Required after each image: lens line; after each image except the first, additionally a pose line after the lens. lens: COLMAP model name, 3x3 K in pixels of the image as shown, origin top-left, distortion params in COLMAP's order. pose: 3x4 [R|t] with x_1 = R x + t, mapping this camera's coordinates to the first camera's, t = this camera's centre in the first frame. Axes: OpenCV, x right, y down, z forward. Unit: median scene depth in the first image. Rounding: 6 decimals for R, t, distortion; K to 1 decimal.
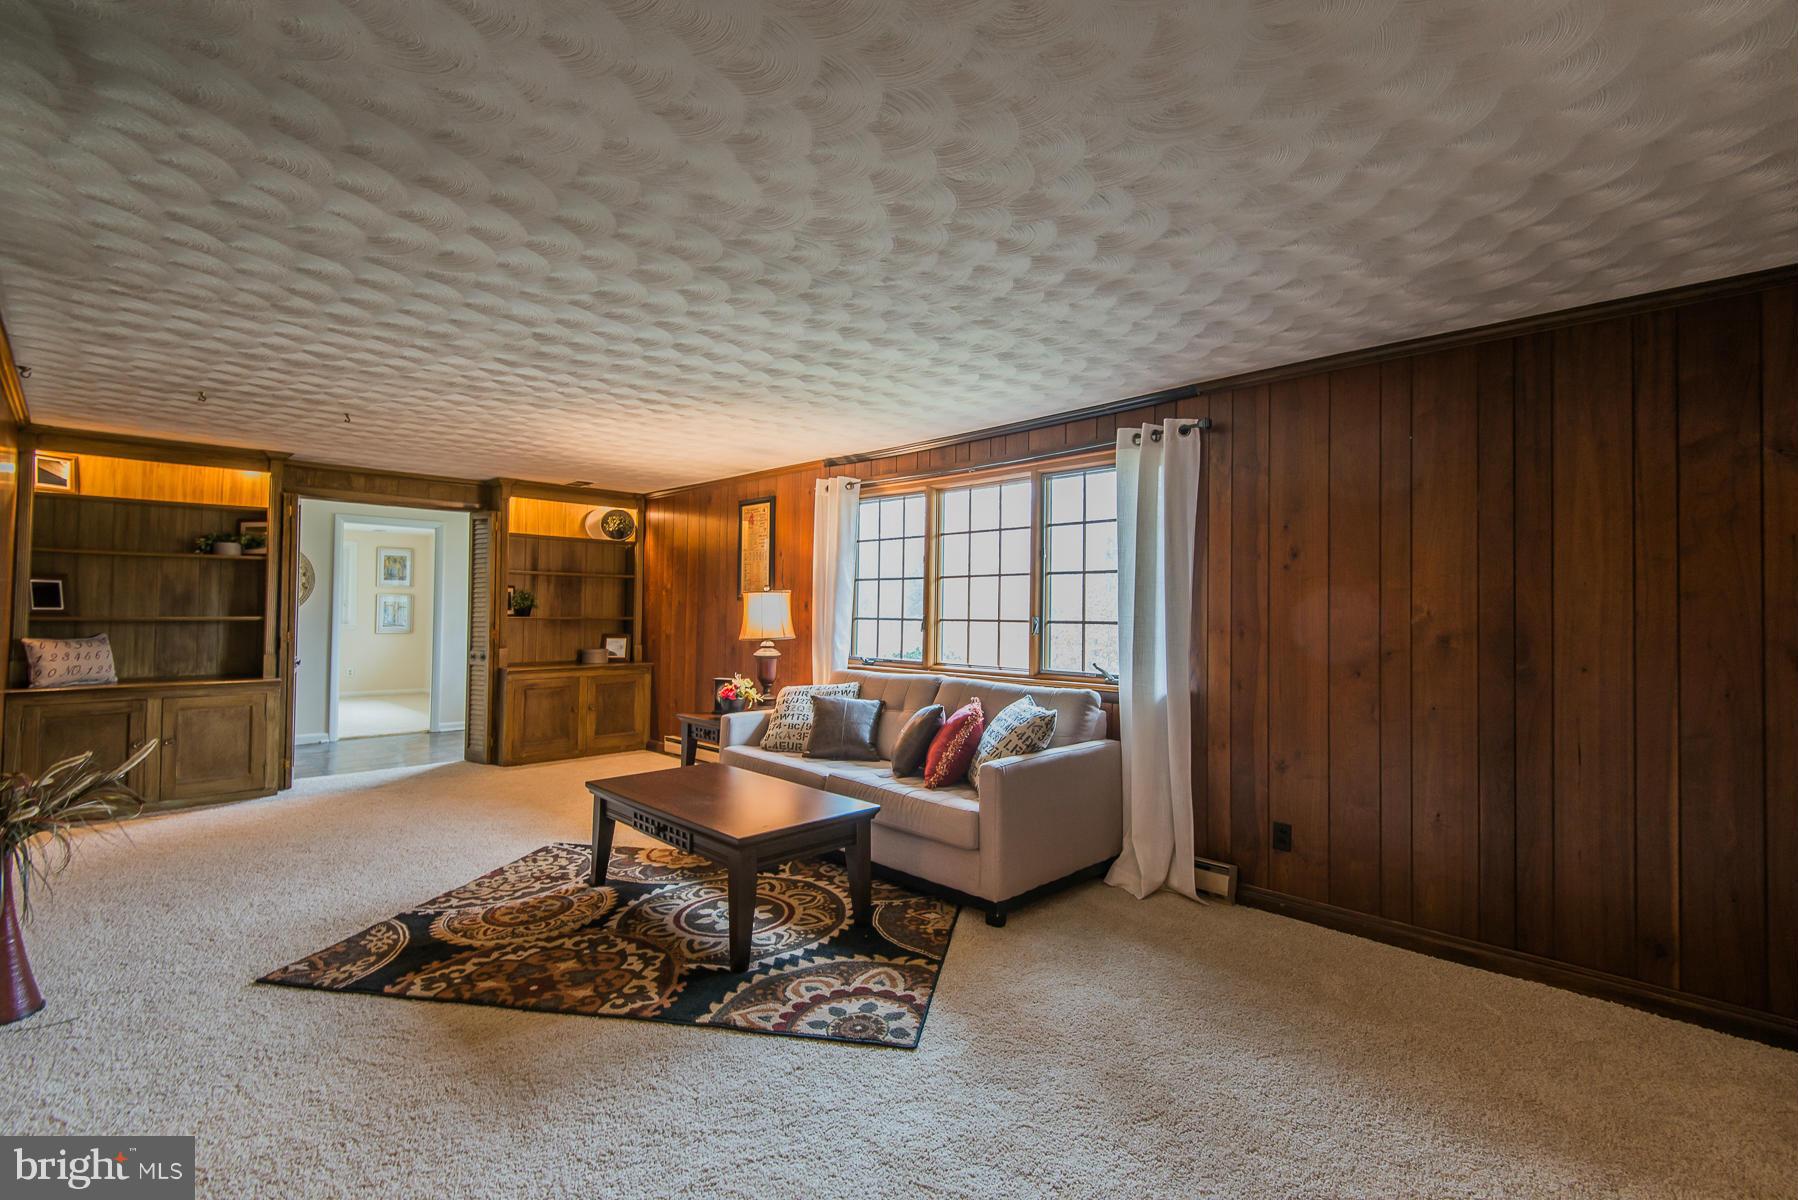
lens RADIAL K [[809.4, 0, 902.5], [0, 809.4, 599.4], [0, 0, 1]] dist [0.024705, -0.011286]
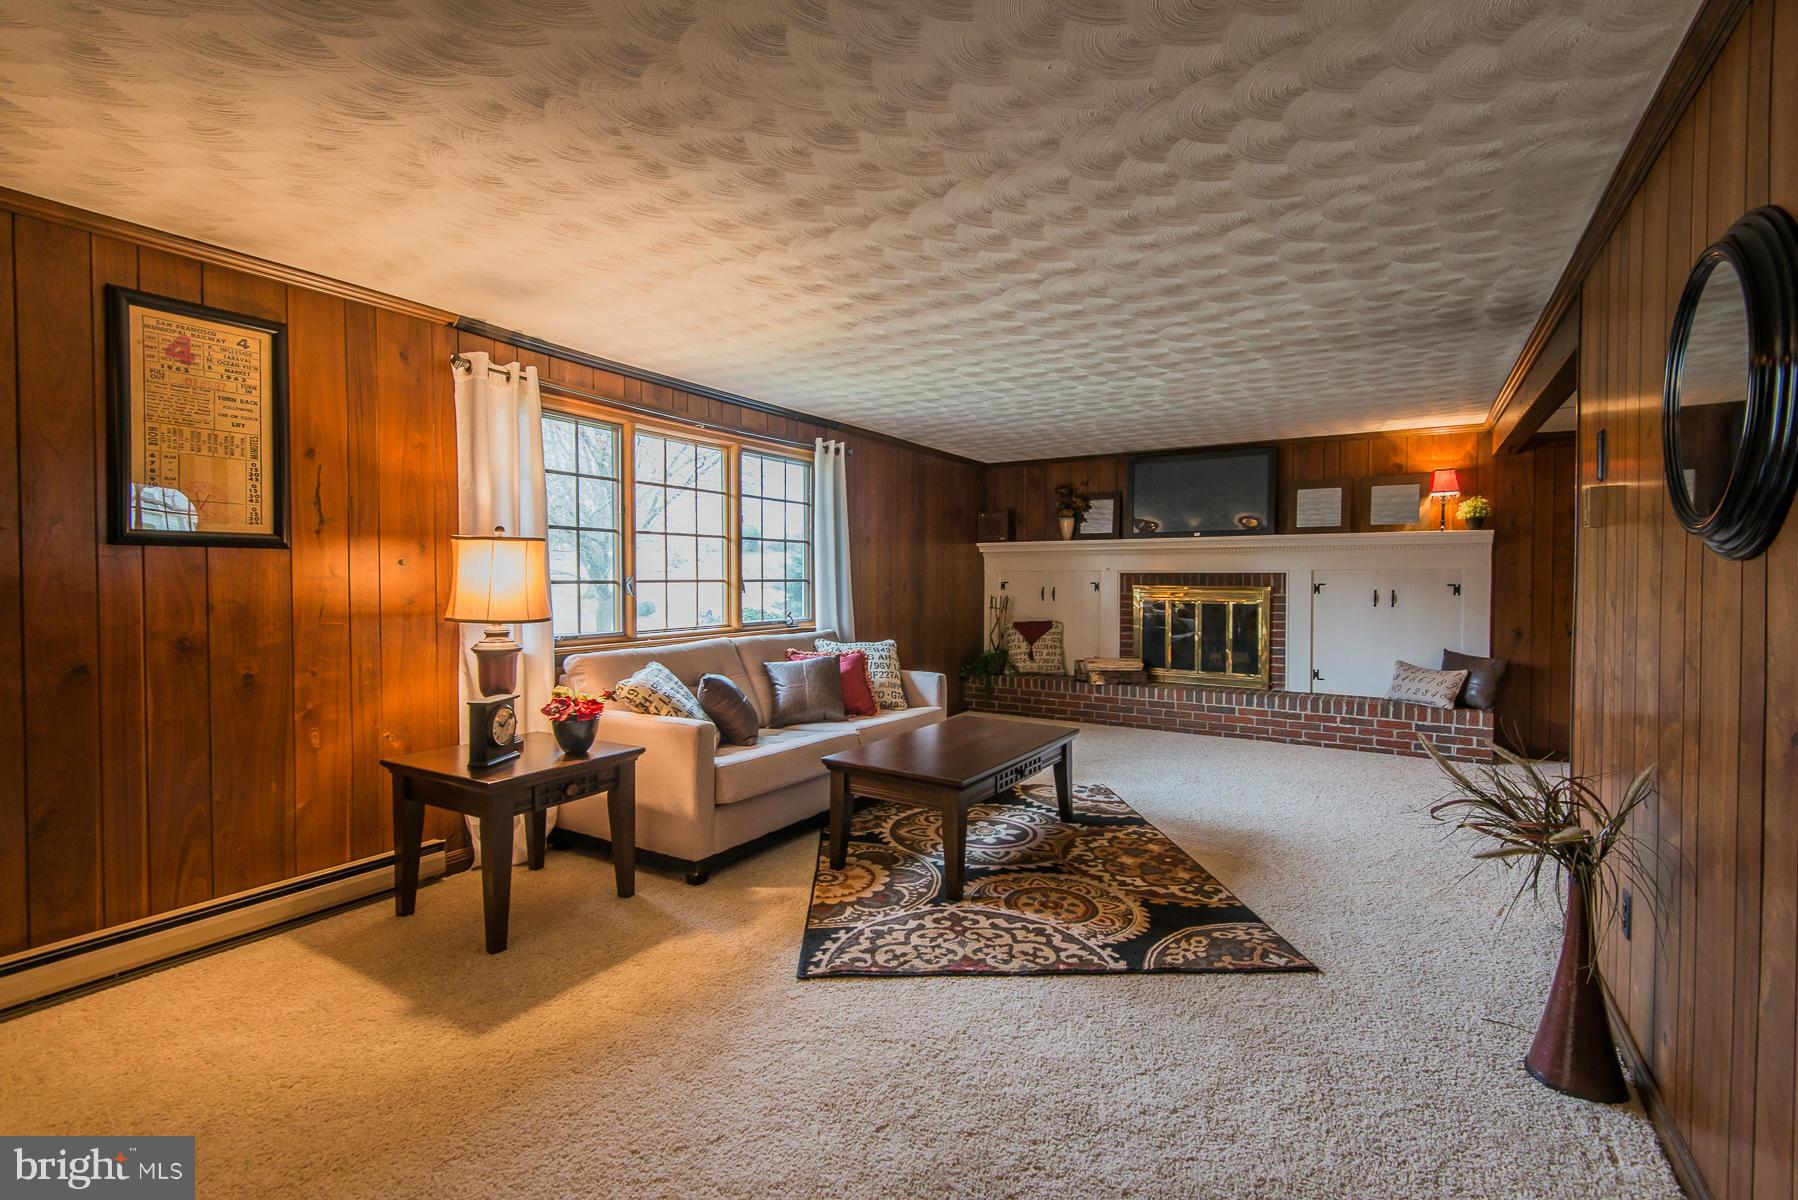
lens RADIAL K [[809.4, 0, 902.6], [0, 809.4, 592.0], [0, 0, 1]] dist [0.024705, -0.011286]
pose [[-0.230595, -0.027818, 0.972652, -1.255708], [-0.014419, 0.999579, 0.025169, 0.015157], [-0.972943, -0.008220, -0.230899, 1.339920]]
